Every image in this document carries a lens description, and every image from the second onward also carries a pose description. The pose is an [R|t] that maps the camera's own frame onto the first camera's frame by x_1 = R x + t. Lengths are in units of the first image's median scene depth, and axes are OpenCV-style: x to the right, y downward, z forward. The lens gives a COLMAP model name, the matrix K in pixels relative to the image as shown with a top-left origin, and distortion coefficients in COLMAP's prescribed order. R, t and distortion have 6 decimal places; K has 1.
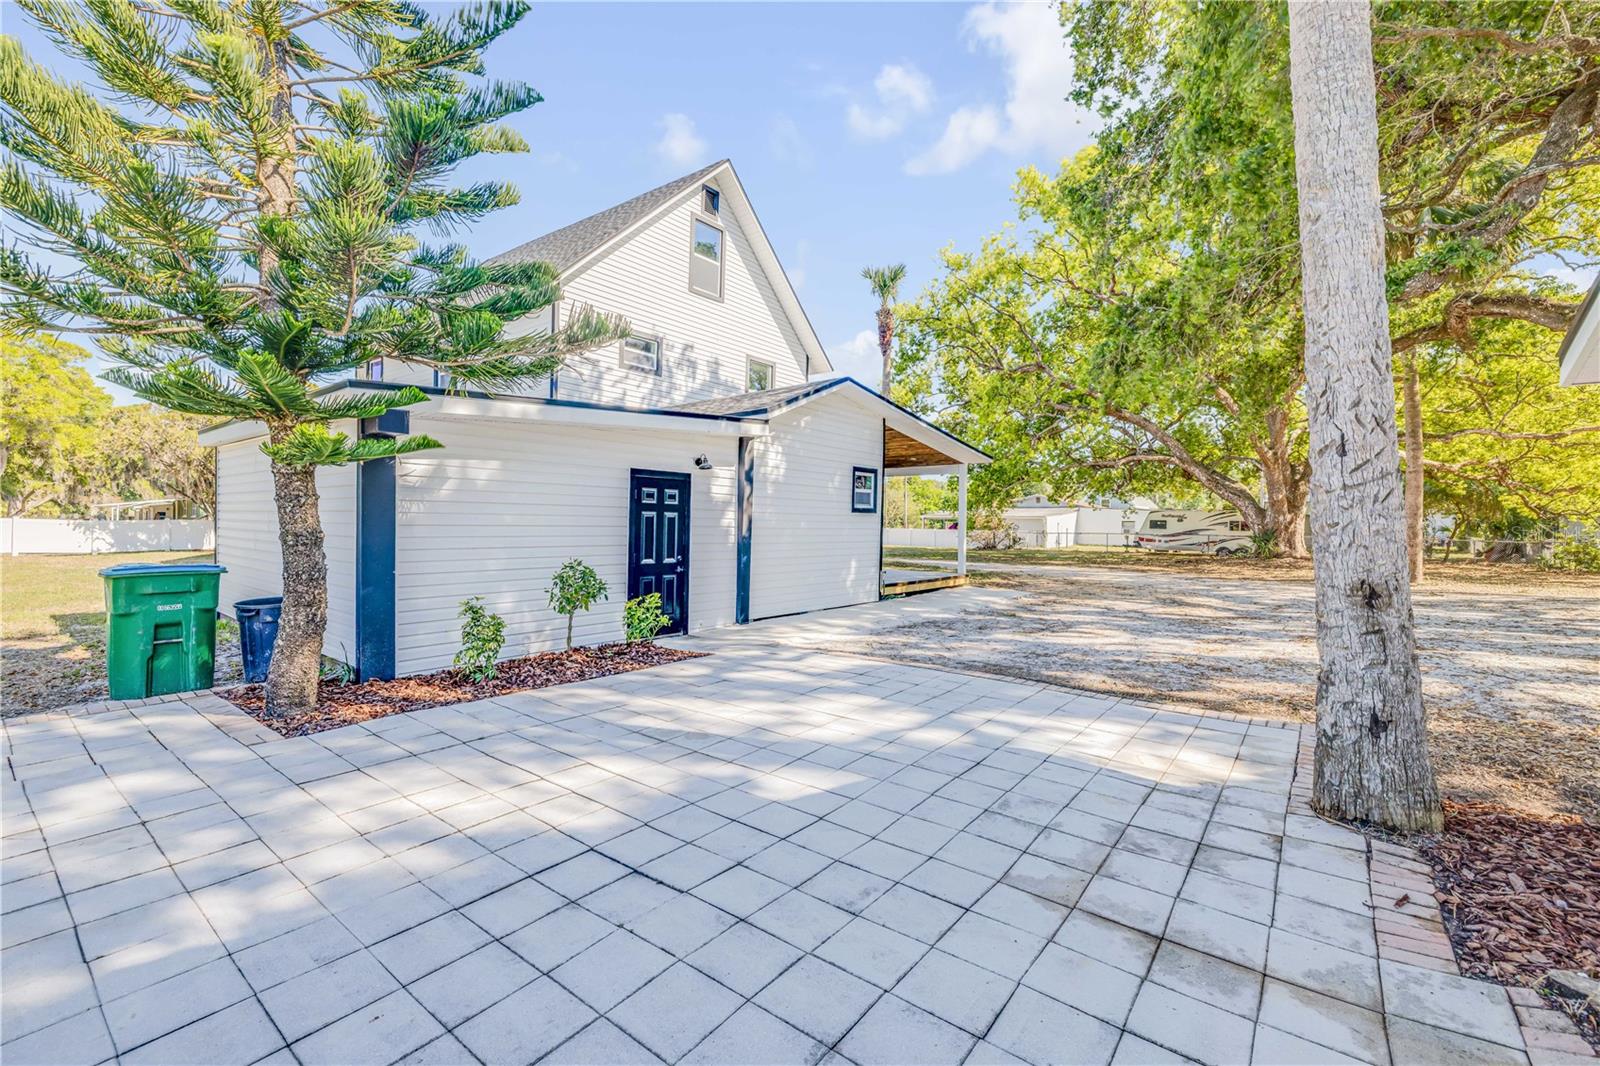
lens RADIAL K [[679.9, 0, 795.0], [0, 679.9, 525.4], [0, 0, 1]] dist [-0.000559, 0.000184]
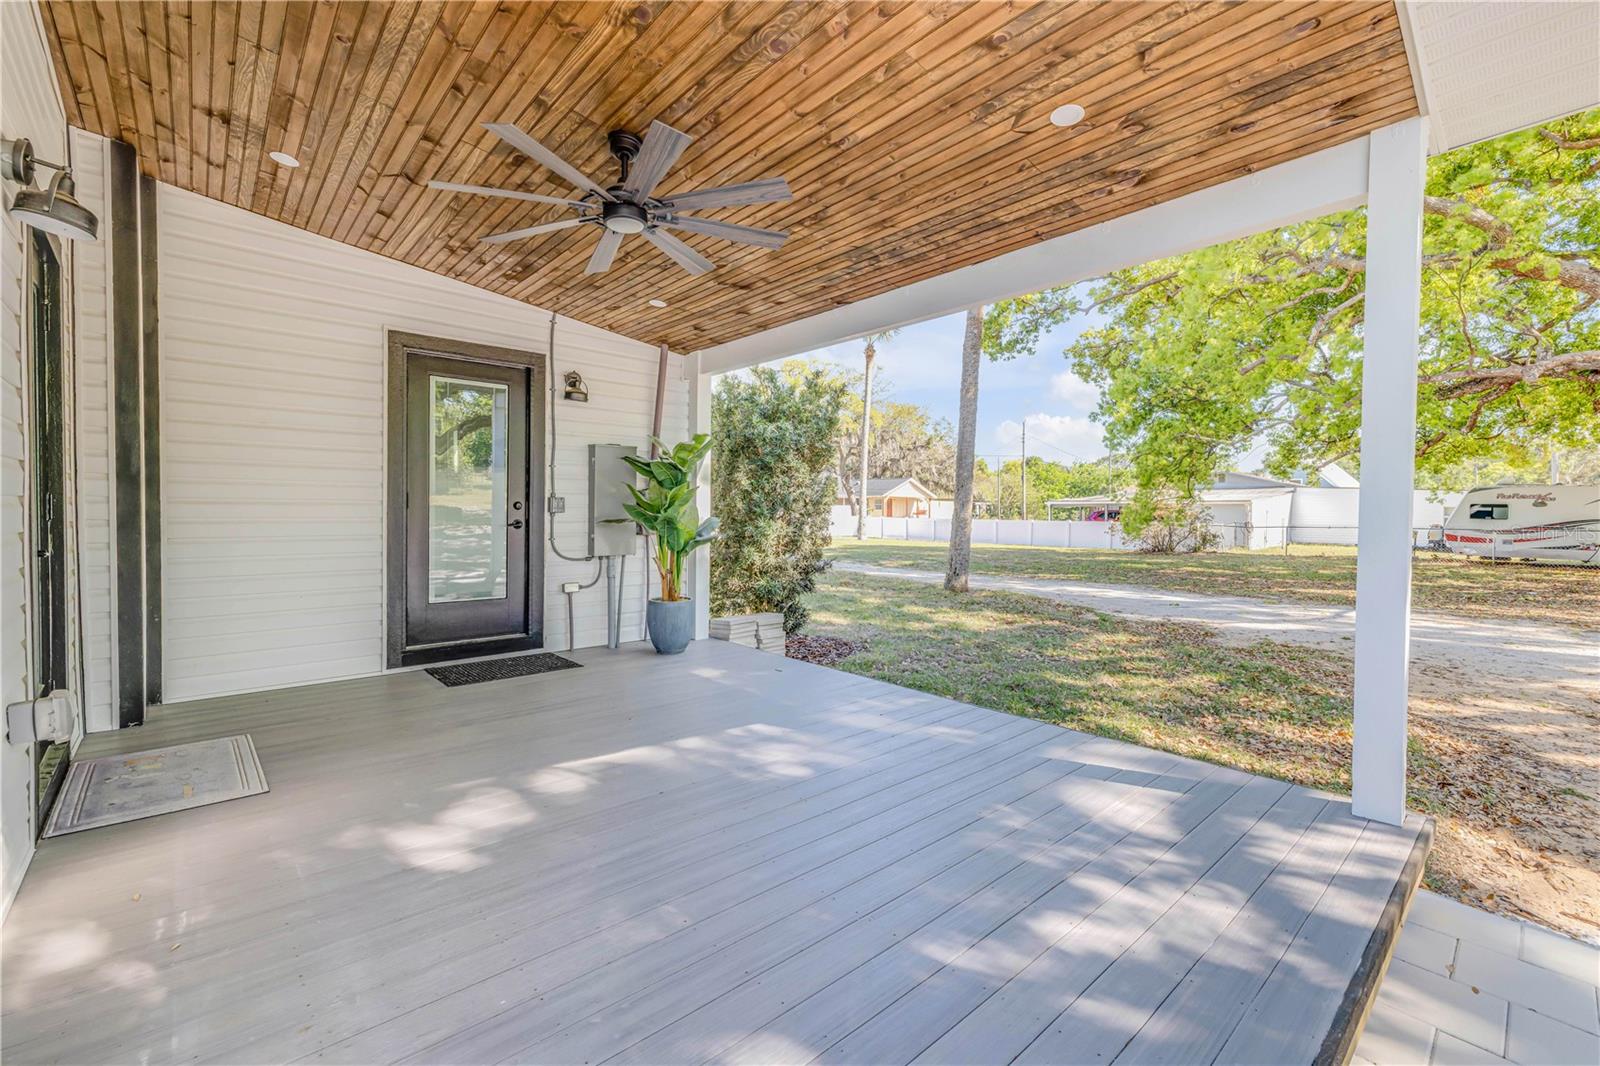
lens RADIAL K [[679.9, 0, 795.0], [0, 679.9, 525.4], [0, 0, 1]] dist [-0.000559, 0.000184]
pose [[0.986557, -0.003289, -0.163387, 0.139826], [0.005459, 0.999903, 0.012836, -0.001014], [0.163329, -0.013555, 0.986479, 0.861059]]
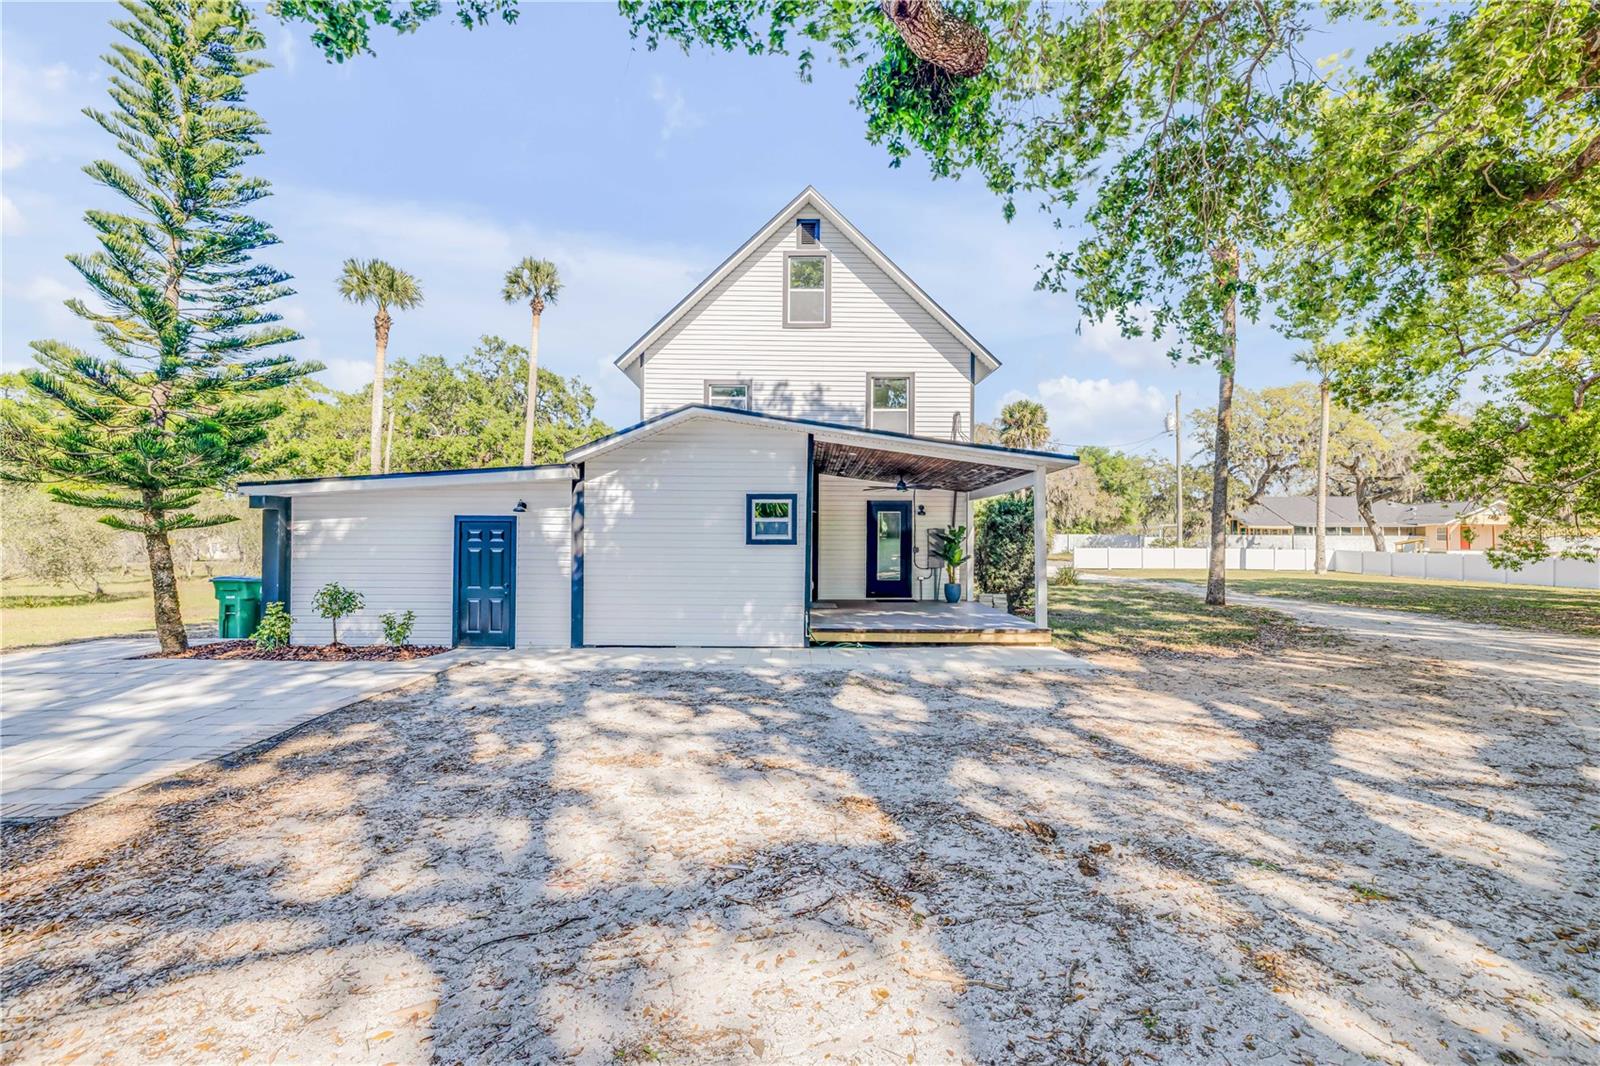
lens RADIAL K [[679.9, 0, 795.0], [0, 679.9, 525.4], [0, 0, 1]] dist [-0.000559, 0.000184]
pose [[0.622830, -0.025056, -0.781956, 0.669074], [0.001043, 0.999513, -0.031196, -0.013159], [0.782357, 0.018614, 0.622553, 0.384769]]
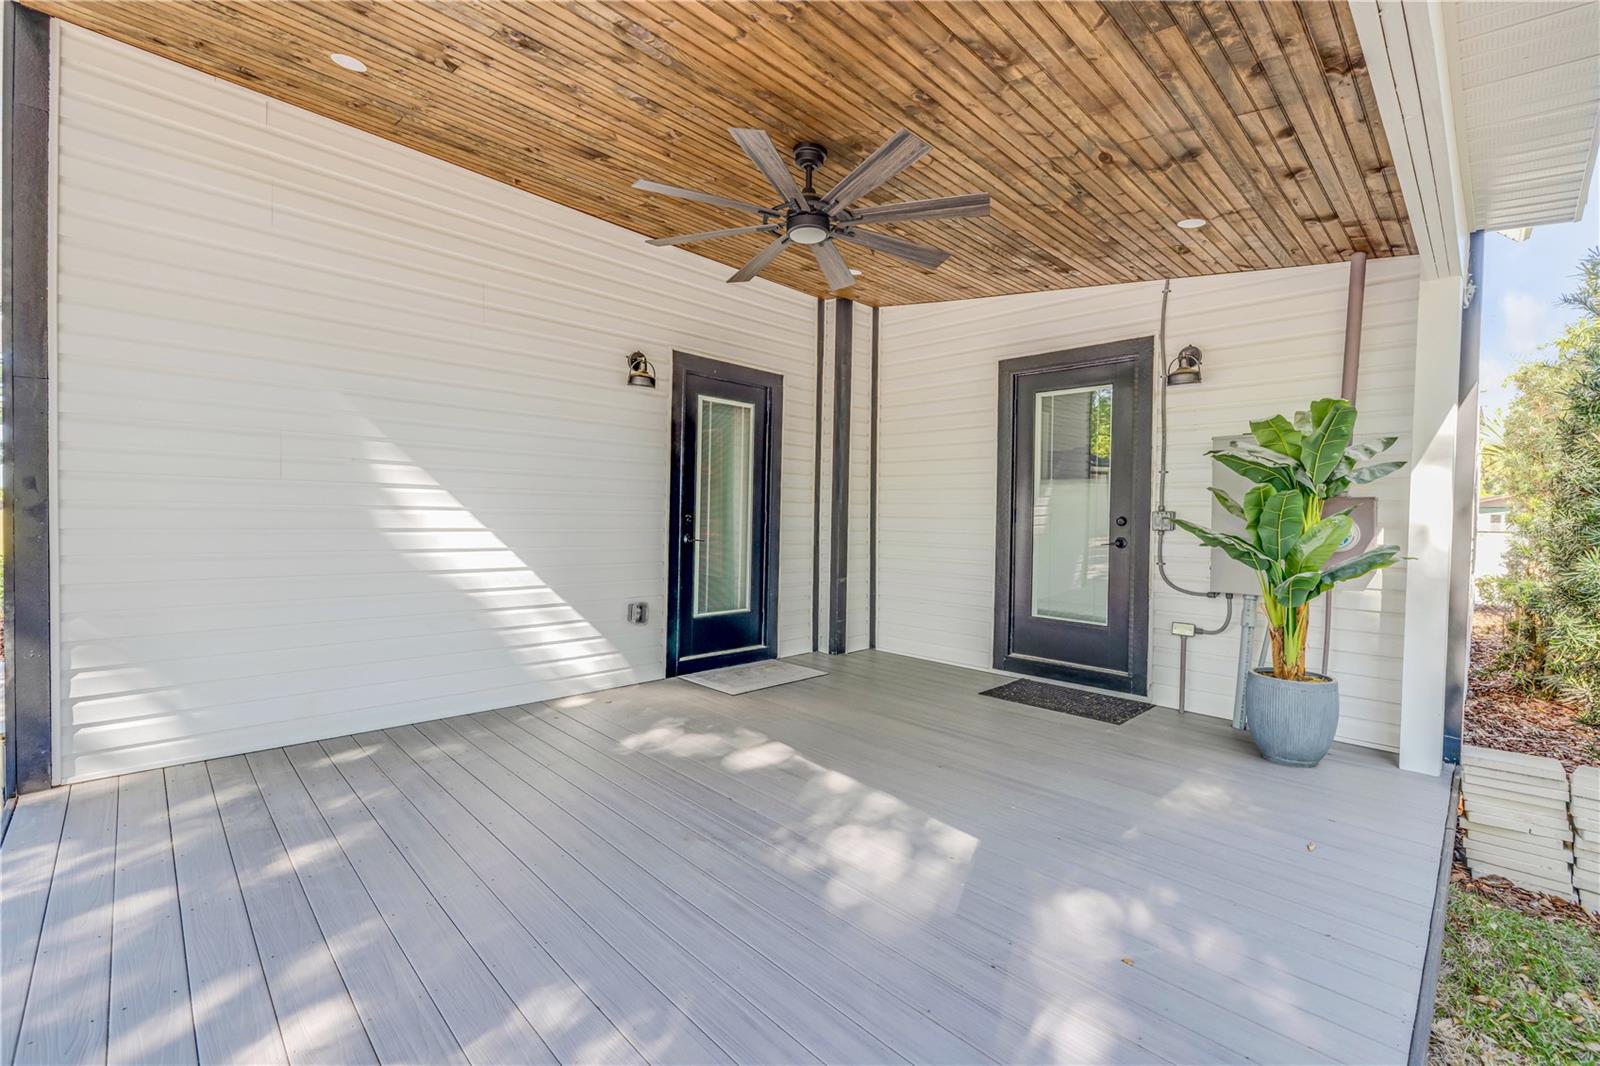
lens RADIAL K [[687.4, 0, 788.5], [0, 687.4, 527.9], [0, 0, 1]] dist [-0.000878, 0.000160]
pose [[-0.130455, 0.001466, -0.991453, 0.259700], [-0.029522, 0.999550, 0.005363, -0.001849], [0.991015, 0.029969, -0.130353, 1.073186]]
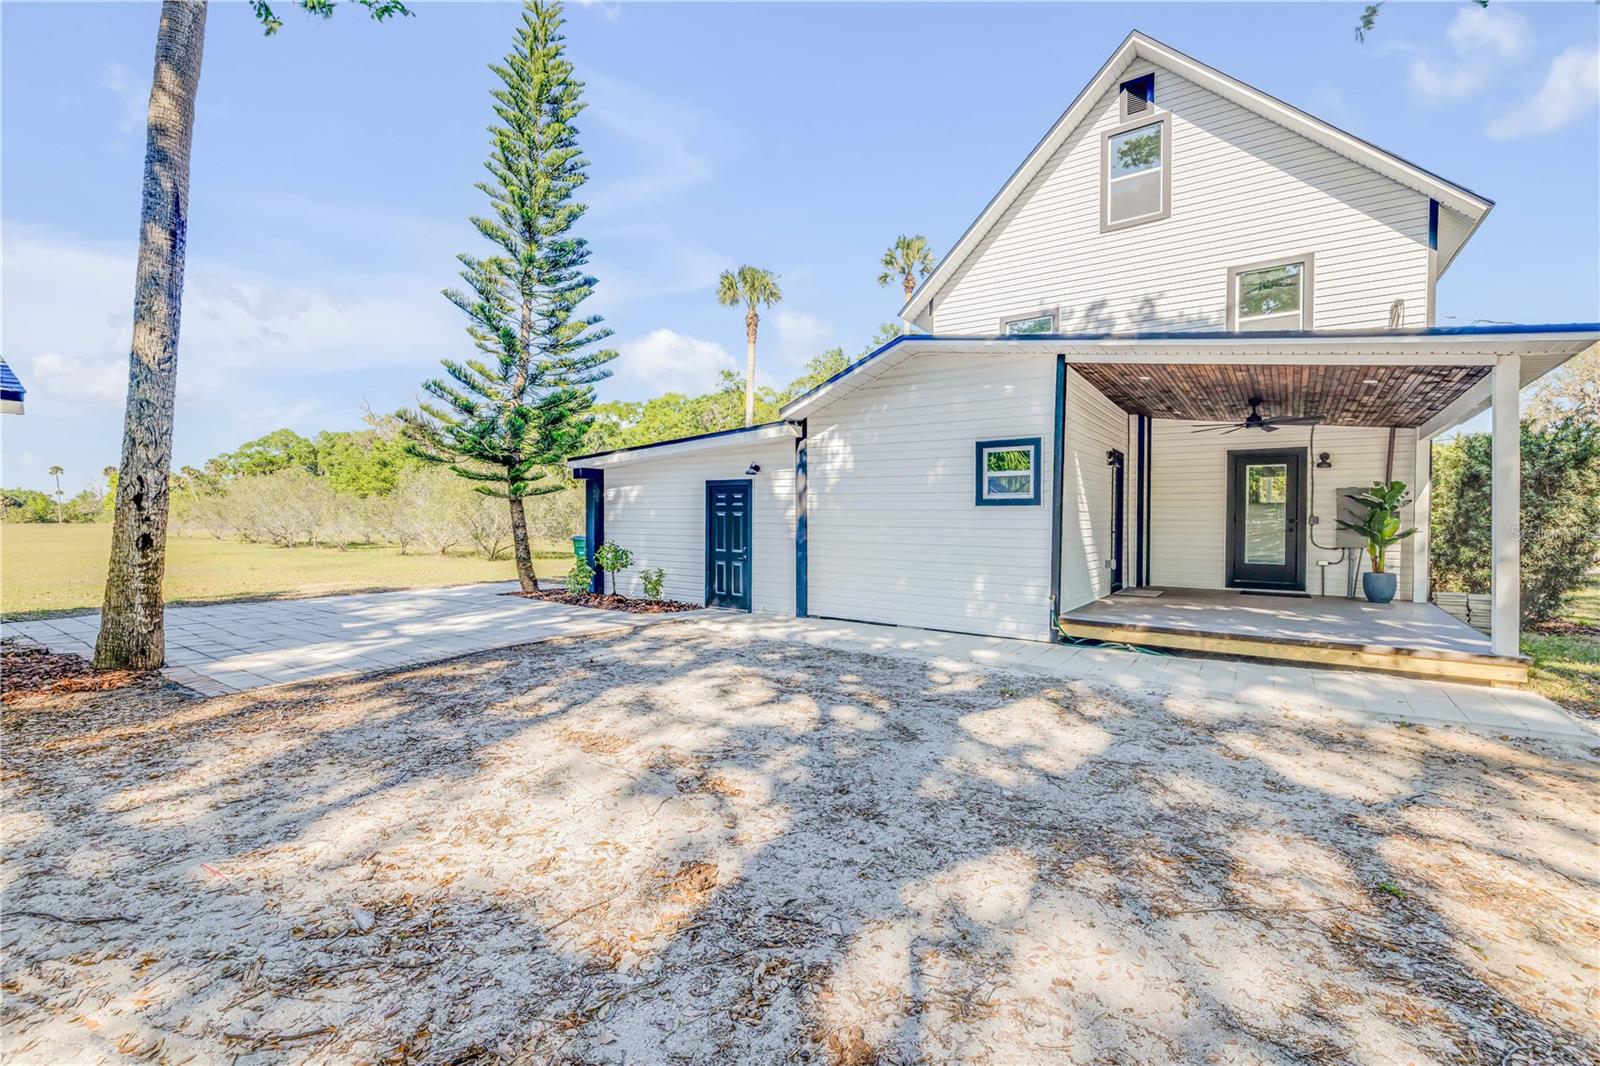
lens RADIAL K [[679.9, 0, 795.0], [0, 679.9, 525.4], [0, 0, 1]] dist [-0.000559, 0.000184]
pose [[0.055391, -0.001375, -0.998464, 0.635146], [-0.009753, 0.999951, -0.001918, 0.004065], [0.998417, 0.009844, 0.055375, 0.612230]]
